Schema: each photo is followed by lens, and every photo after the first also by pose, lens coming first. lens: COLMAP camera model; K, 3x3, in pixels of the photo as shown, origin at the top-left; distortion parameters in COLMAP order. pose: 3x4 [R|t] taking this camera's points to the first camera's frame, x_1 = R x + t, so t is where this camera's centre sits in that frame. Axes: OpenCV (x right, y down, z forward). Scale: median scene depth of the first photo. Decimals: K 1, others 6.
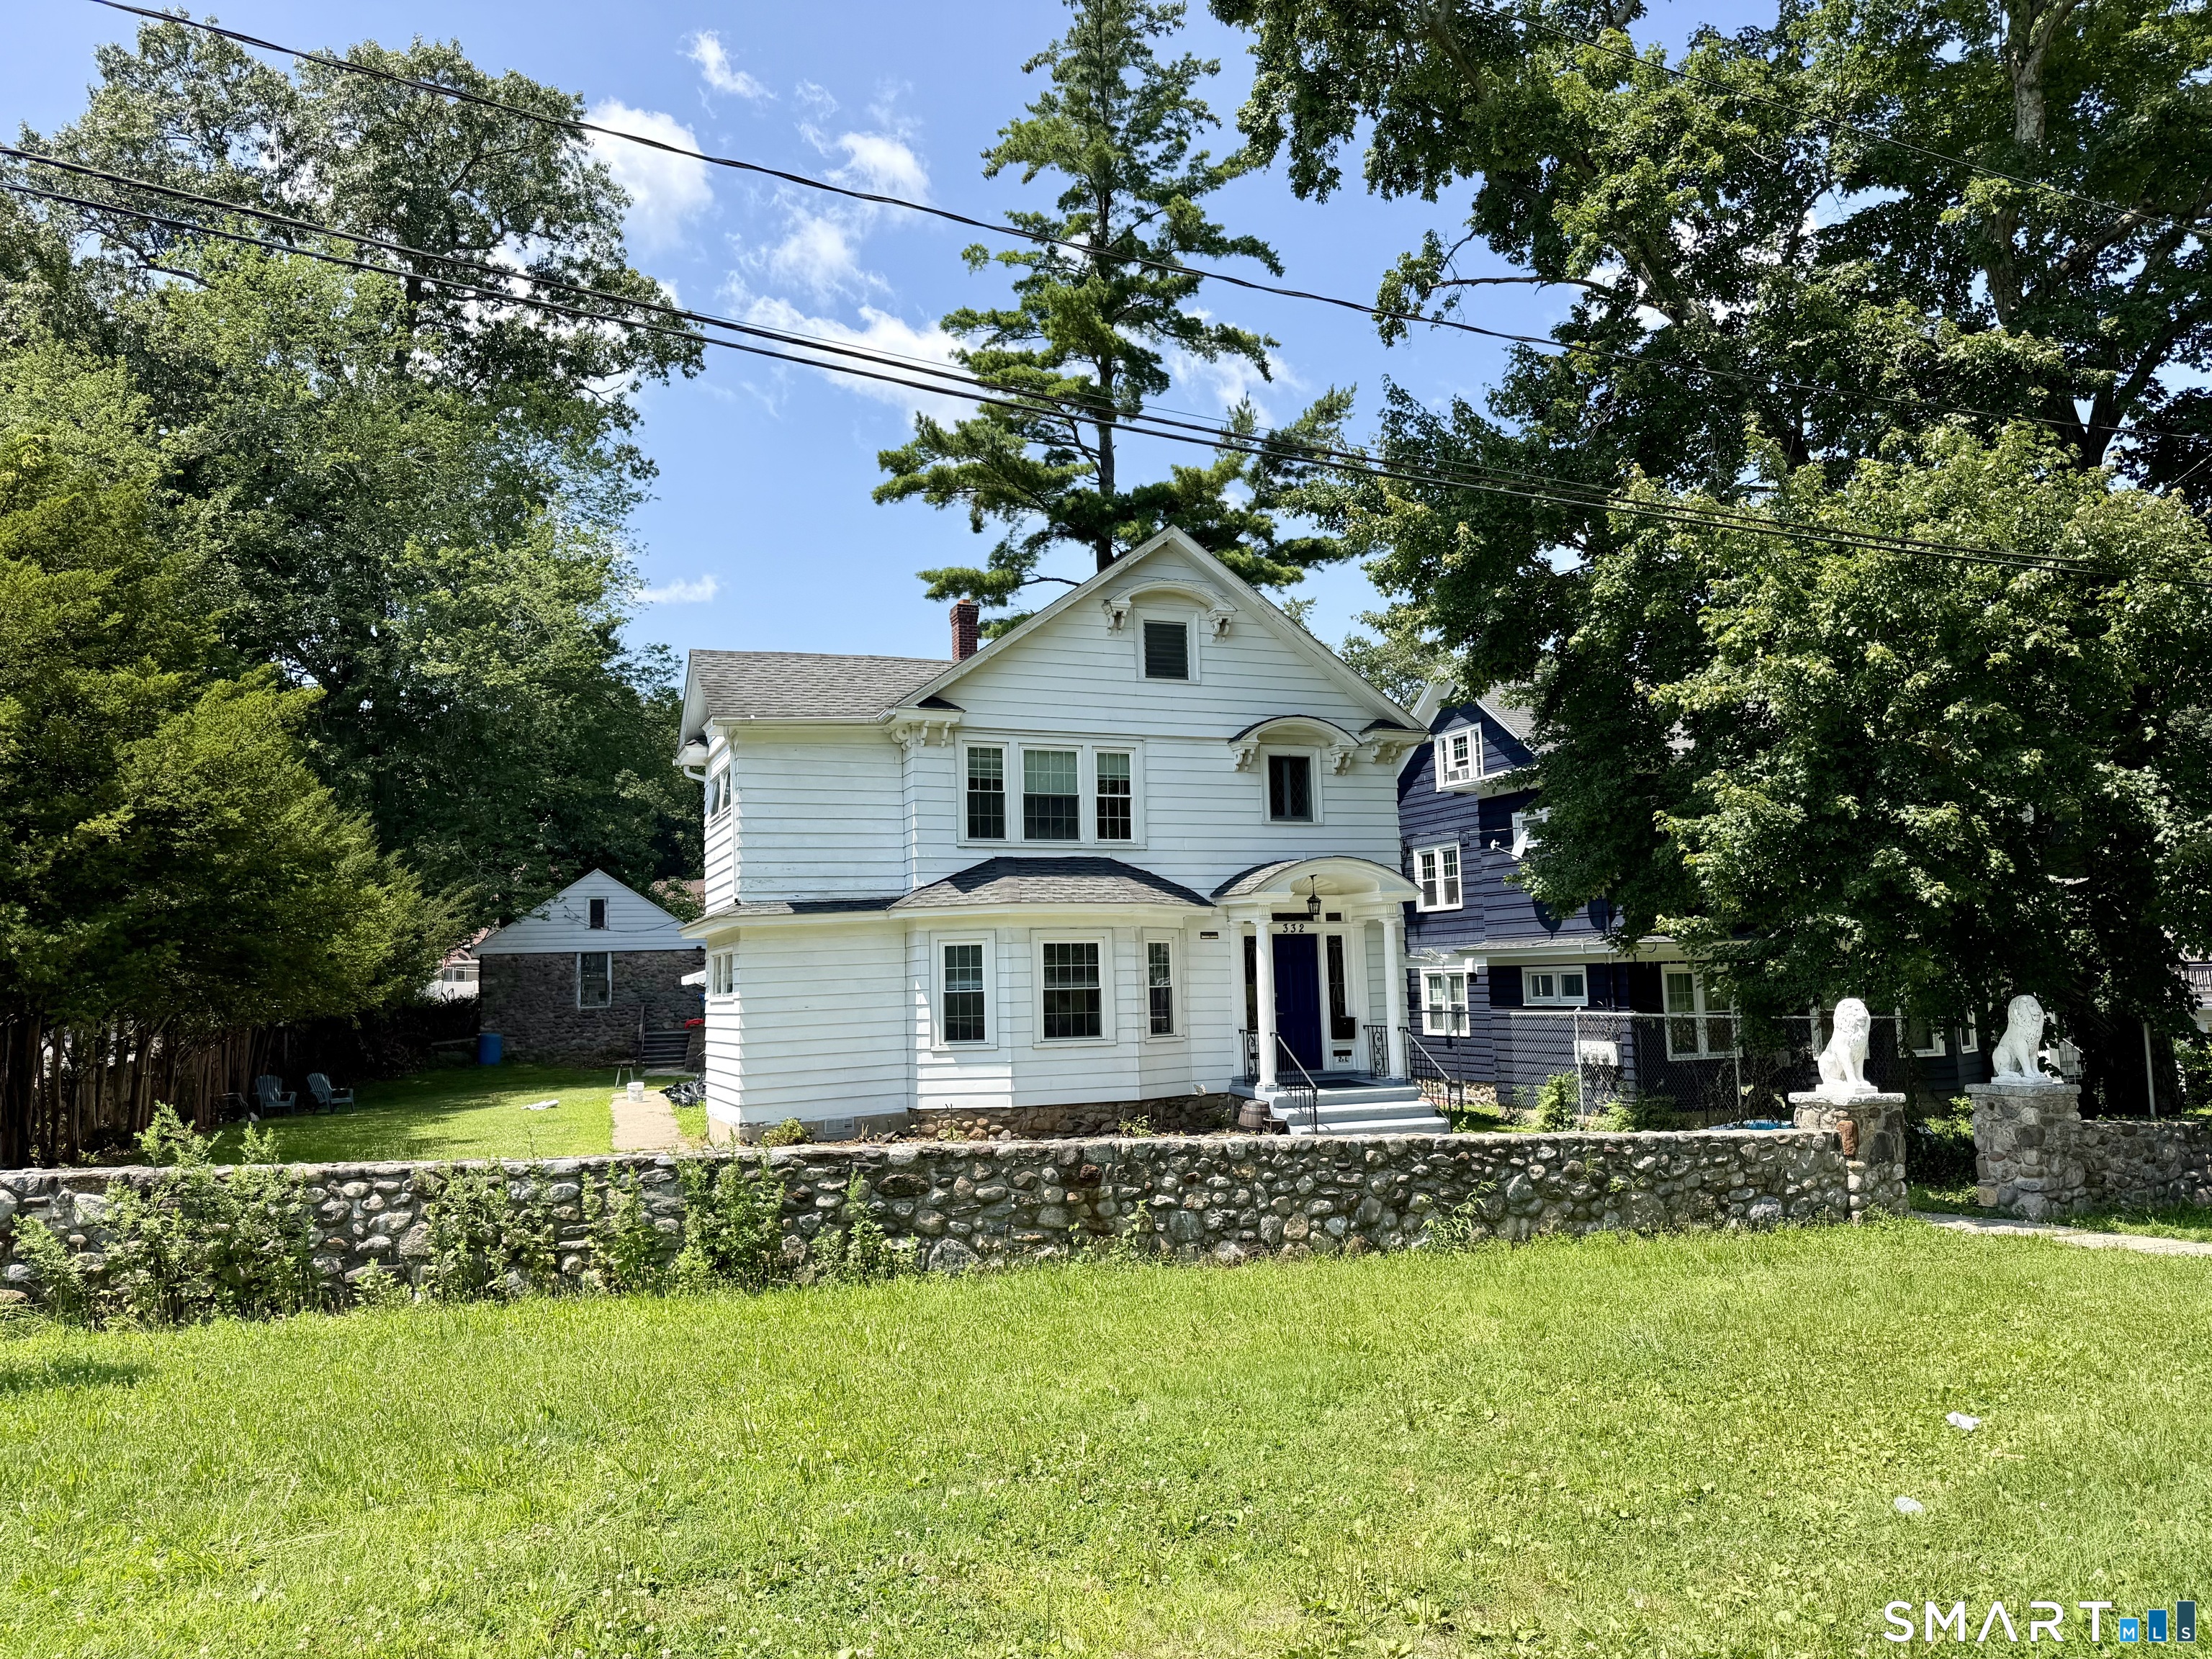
lens RADIAL K [[1535.5, 0, 1097.2], [0, 1535.5, 836.9], [0, 0, 1]] dist [0.145779, -0.283195]
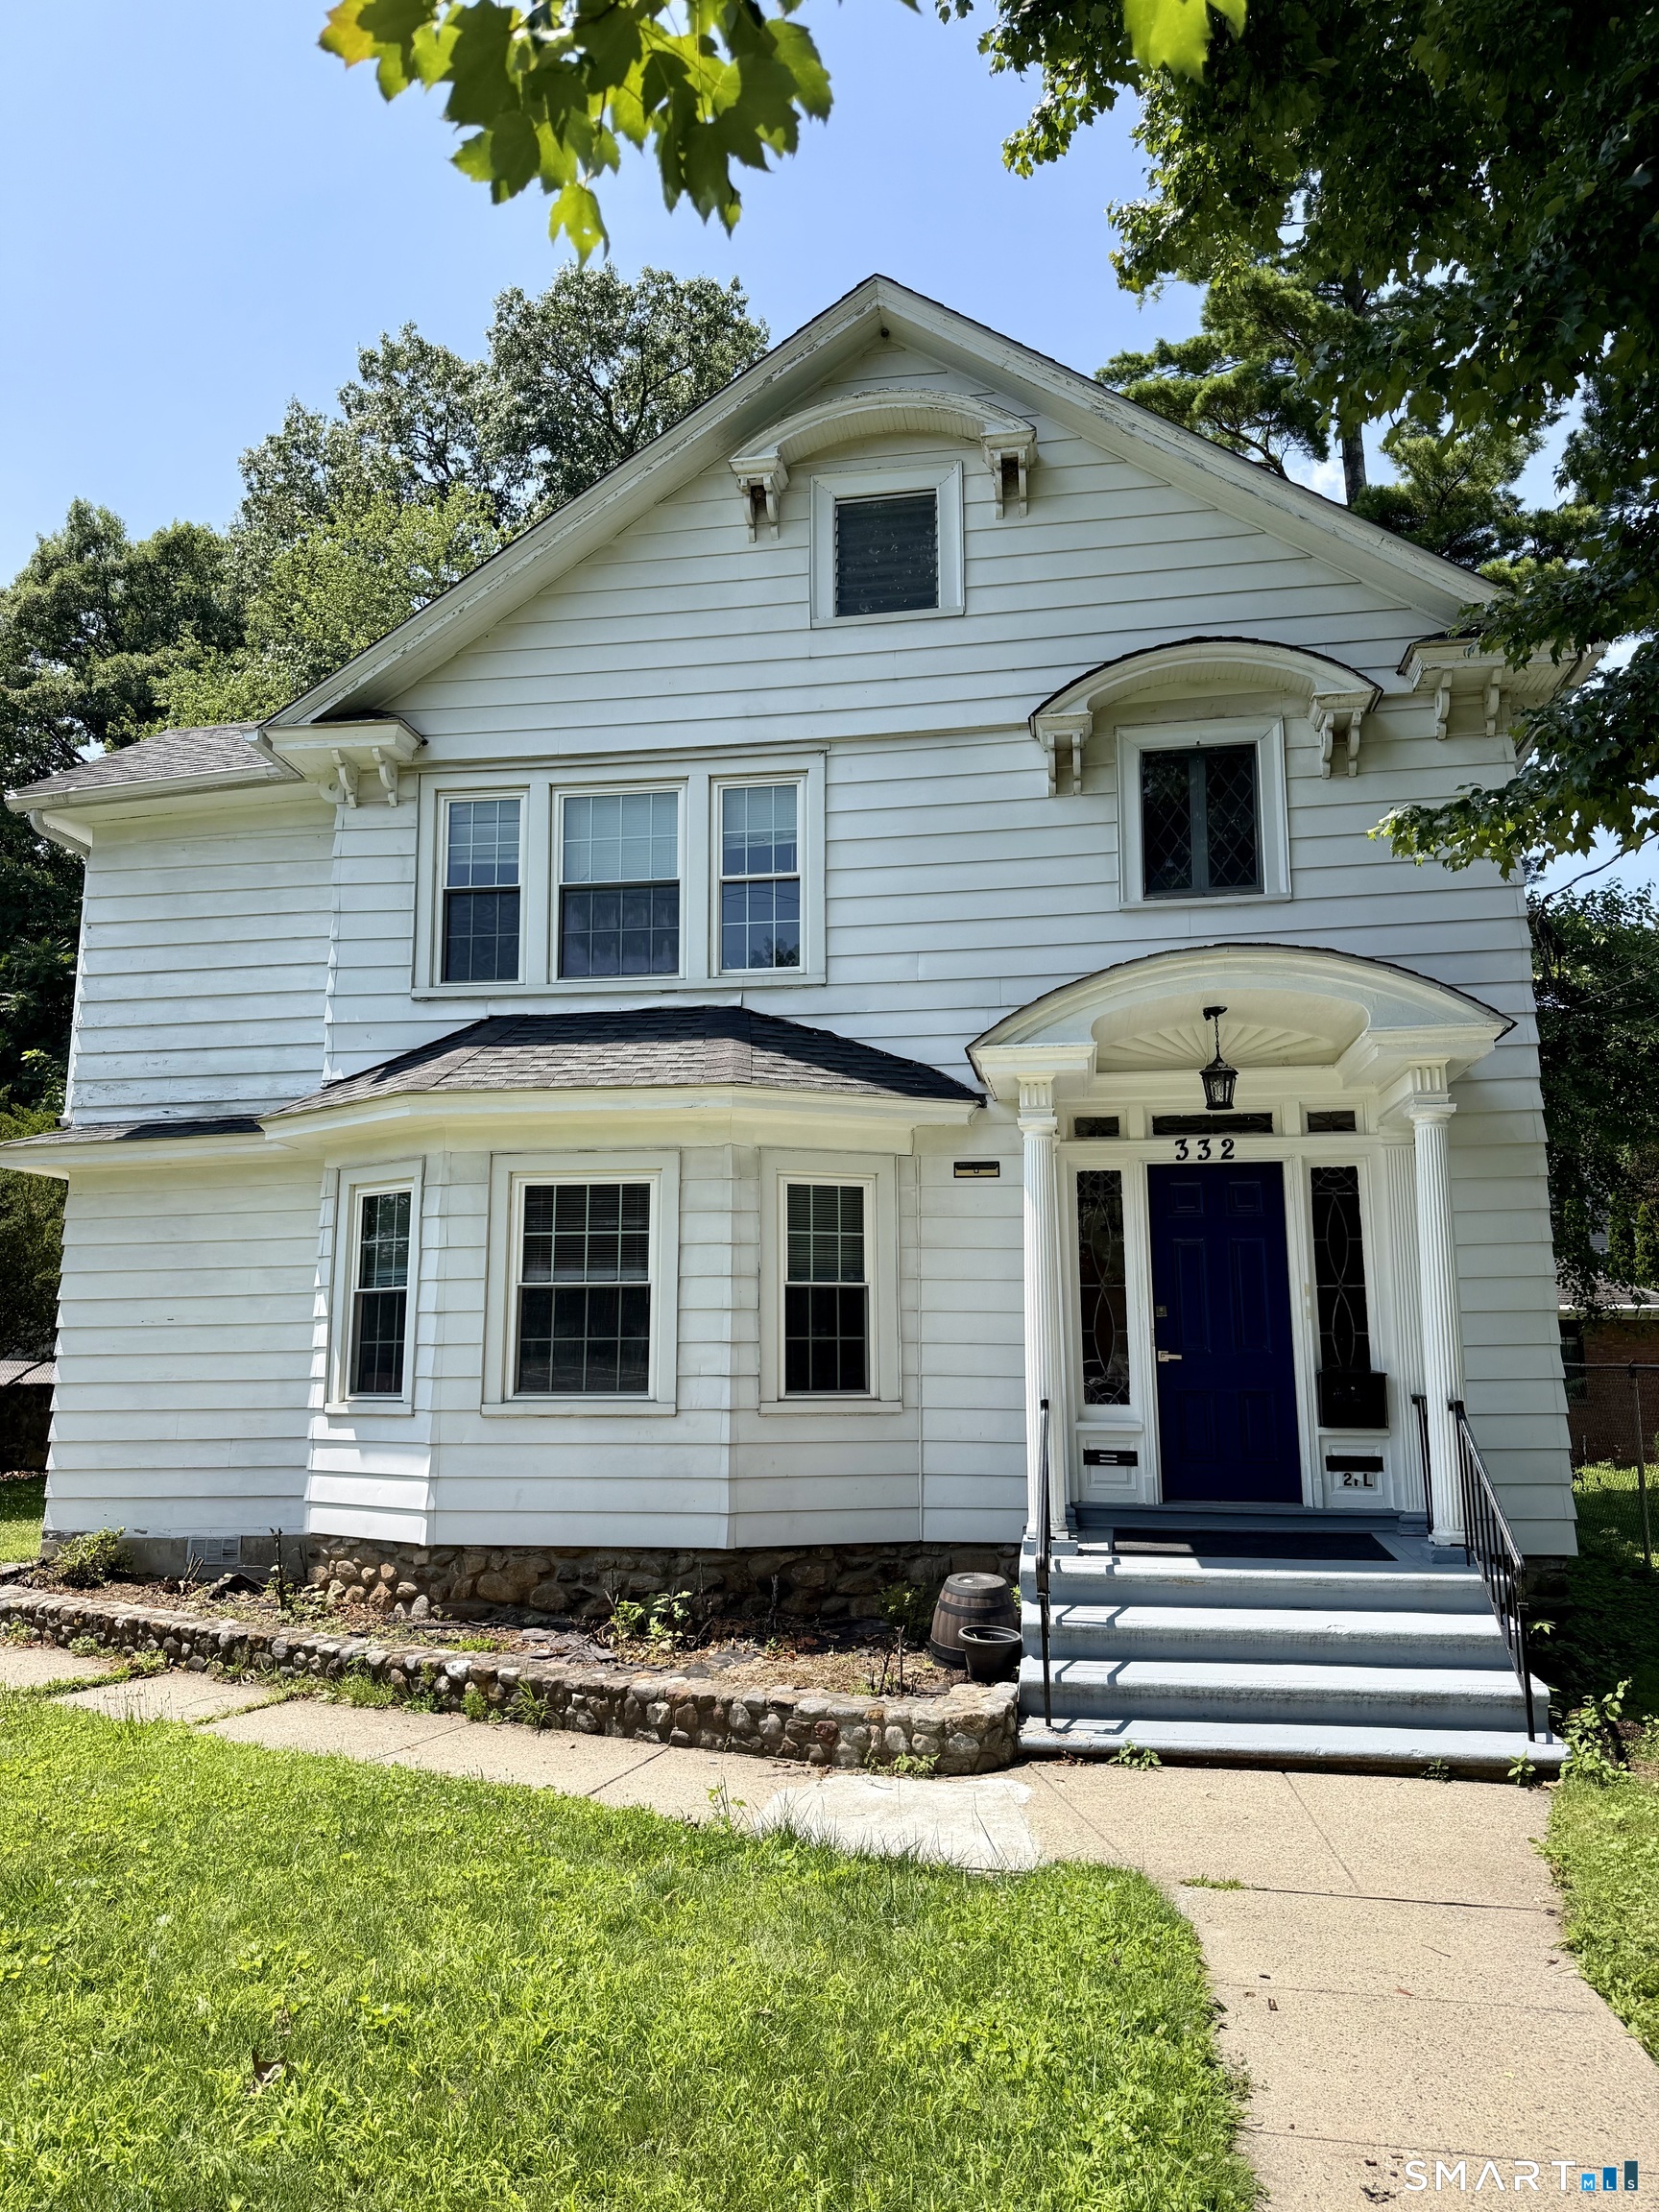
lens RADIAL K [[1535.5, 0, 829.5], [0, 1535.5, 1106.0], [0, 0, 1]] dist [0.145779, -0.283195]
pose [[0.847749, -0.063359, -0.526600, 0.282836], [0.032263, 0.997161, -0.068037, 0.078737], [0.529416, 0.040689, 0.847386, 0.645047]]
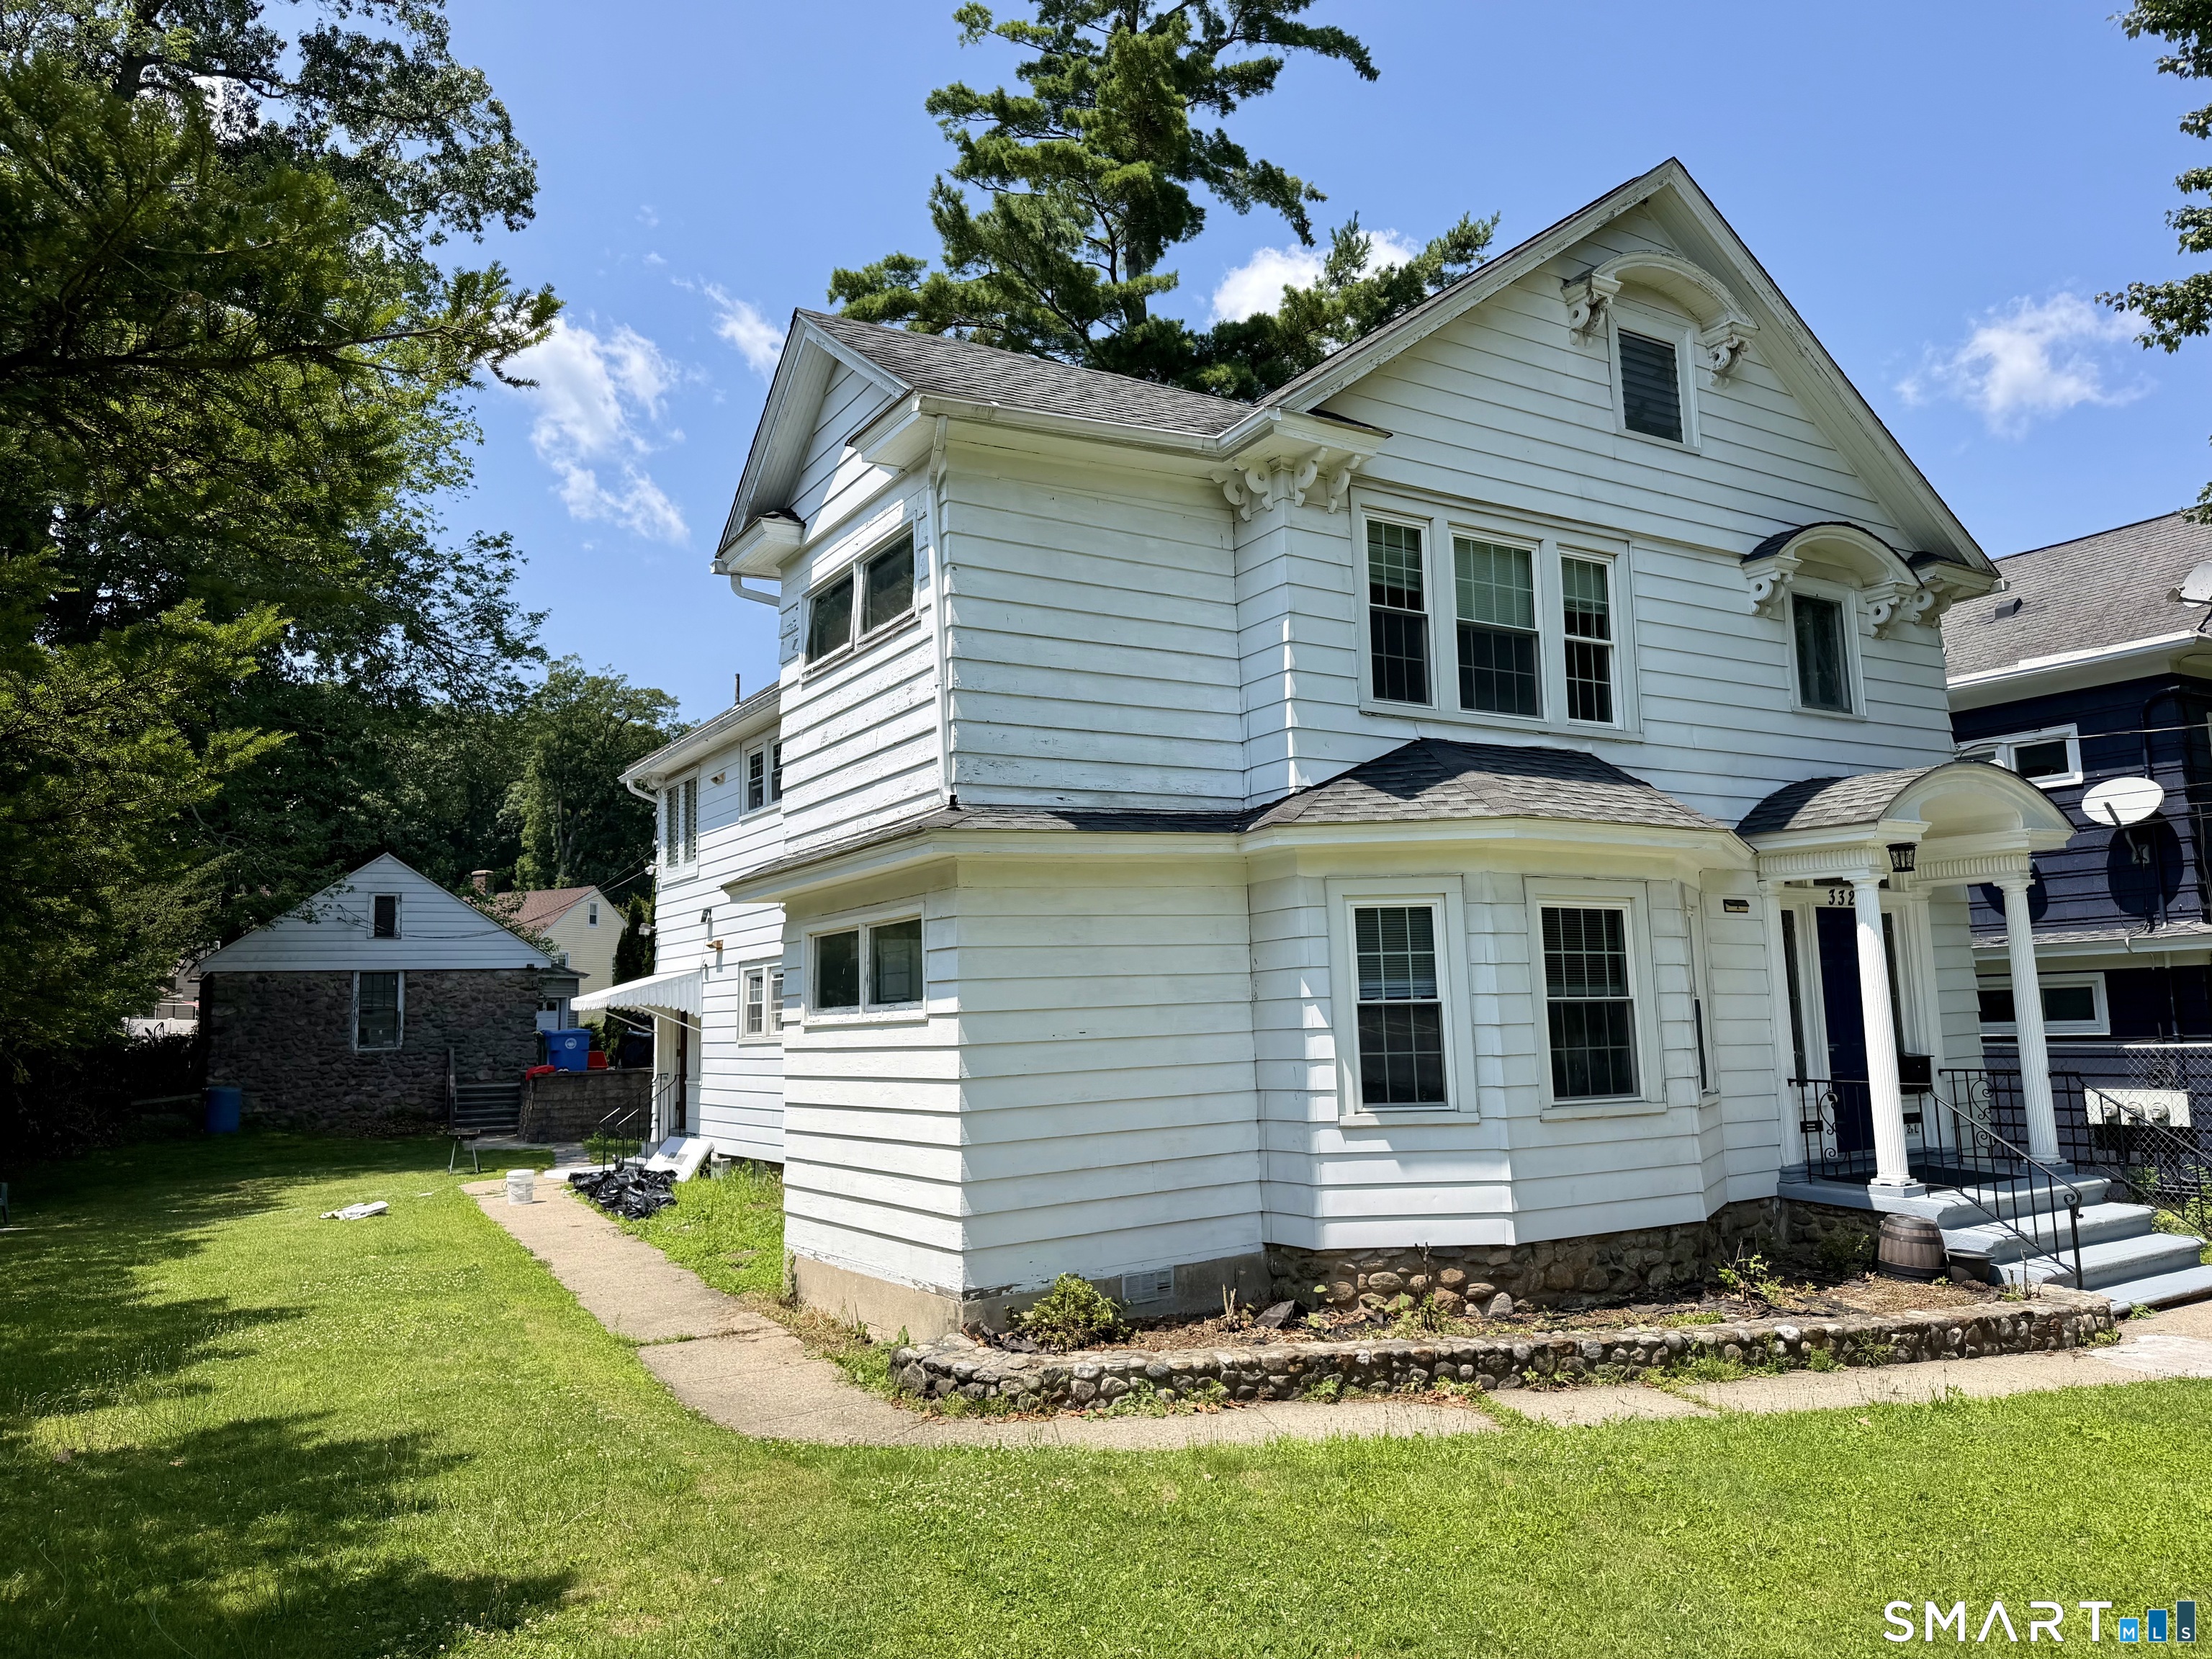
lens RADIAL K [[1540.0, 0, 1094.3], [0, 1540.0, 819.3], [0, 0, 1]] dist [0.185417, -0.380518]
pose [[0.986630, 0.019314, 0.161827, -0.255711], [-0.013124, 0.999144, -0.039233, 0.061738], [-0.162446, 0.036585, 0.986039, 0.516186]]
